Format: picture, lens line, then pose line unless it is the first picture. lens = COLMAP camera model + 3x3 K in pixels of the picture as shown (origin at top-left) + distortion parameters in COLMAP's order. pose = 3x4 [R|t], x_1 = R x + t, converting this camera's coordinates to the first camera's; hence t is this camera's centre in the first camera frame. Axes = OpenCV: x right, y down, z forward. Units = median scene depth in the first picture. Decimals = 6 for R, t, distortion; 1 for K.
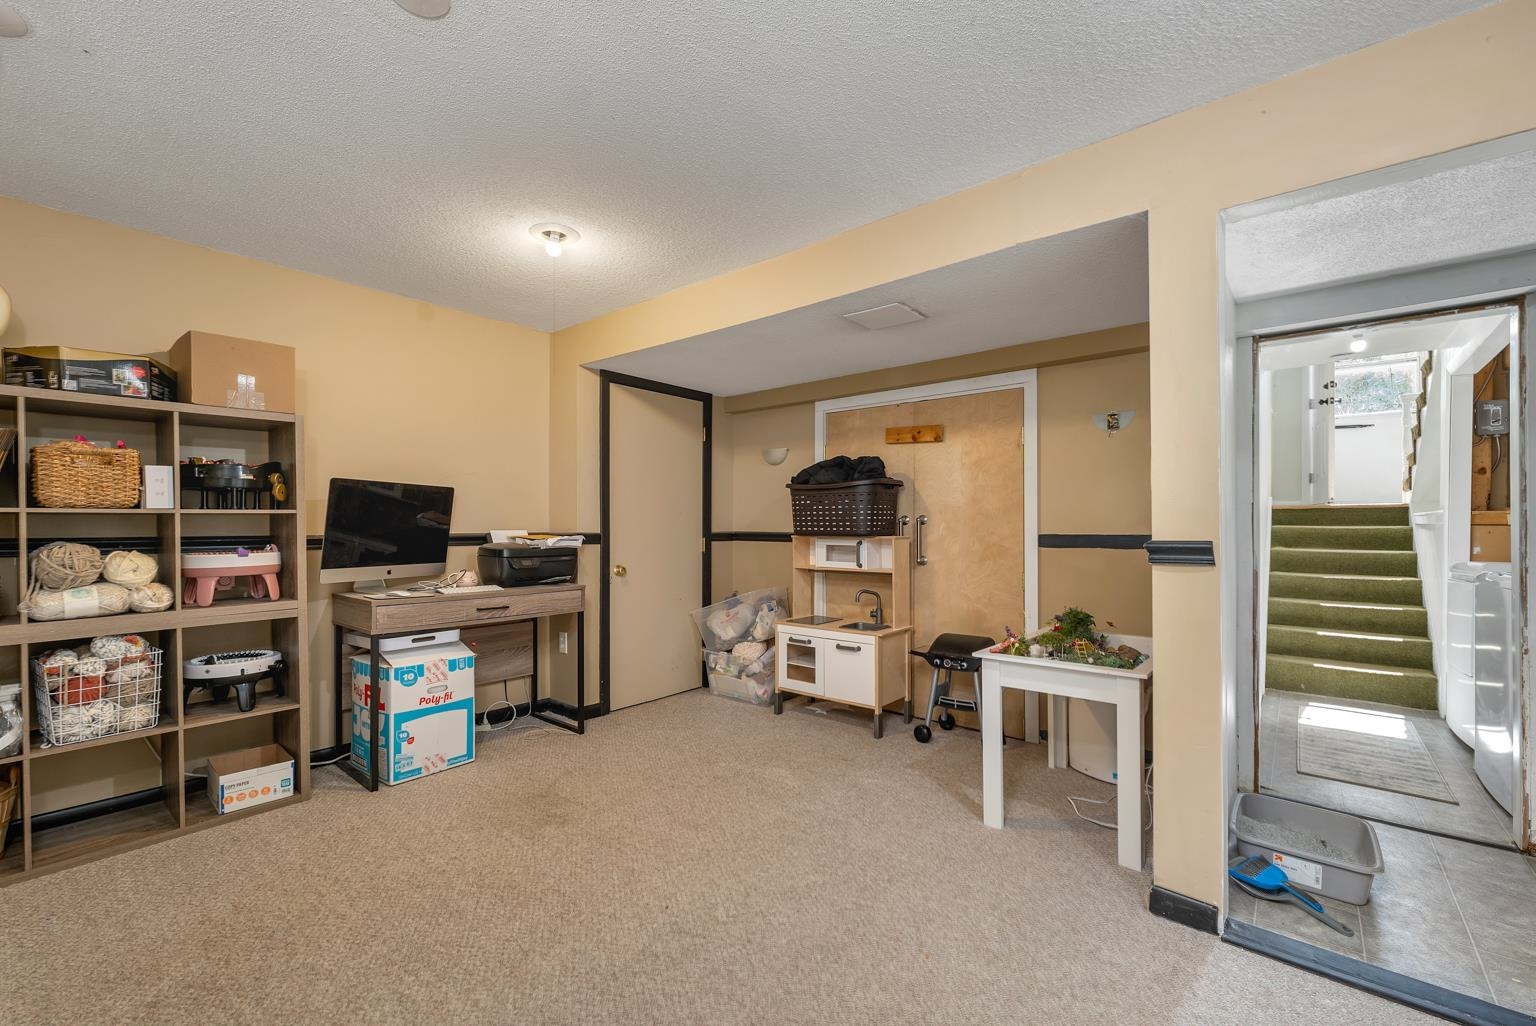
lens RADIAL K [[636.3, 0, 764.2], [0, 636.3, 522.9], [0, 0, 1]] dist [0.001607, -0.000071]
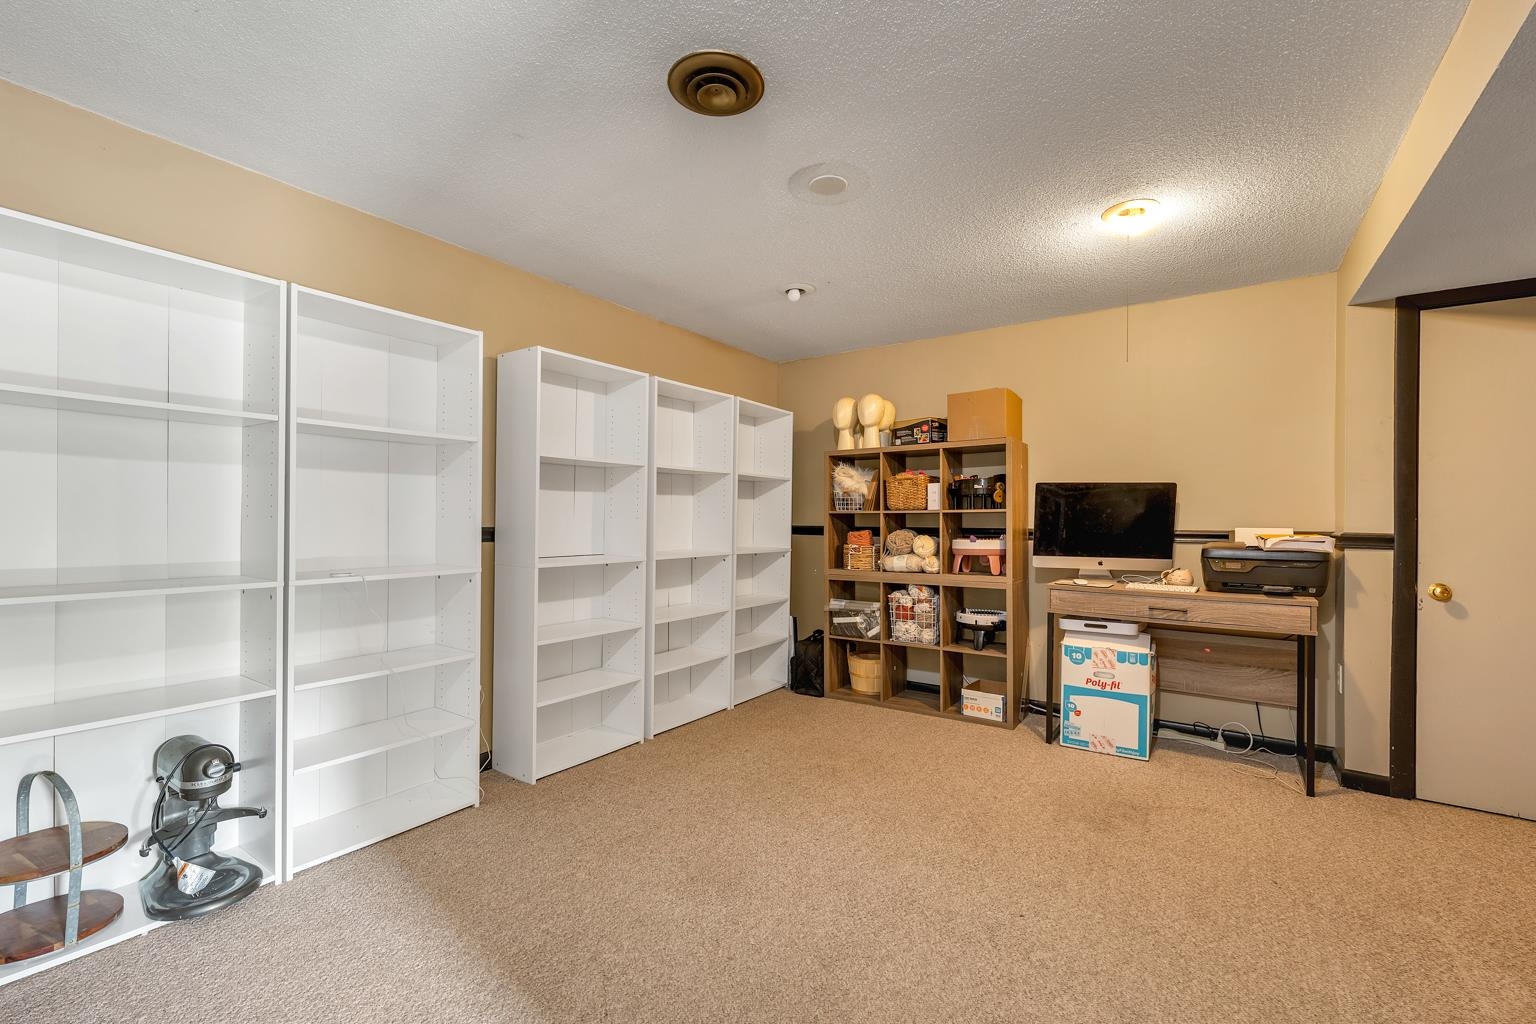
lens RADIAL K [[636.3, 0, 764.2], [0, 636.3, 521.9], [0, 0, 1]] dist [0.001607, -0.000071]
pose [[0.099671, 0.003919, -0.995013, 0.507473], [-0.003119, 0.999989, 0.003626, 0.002846], [0.995016, 0.002743, 0.099682, 0.340411]]
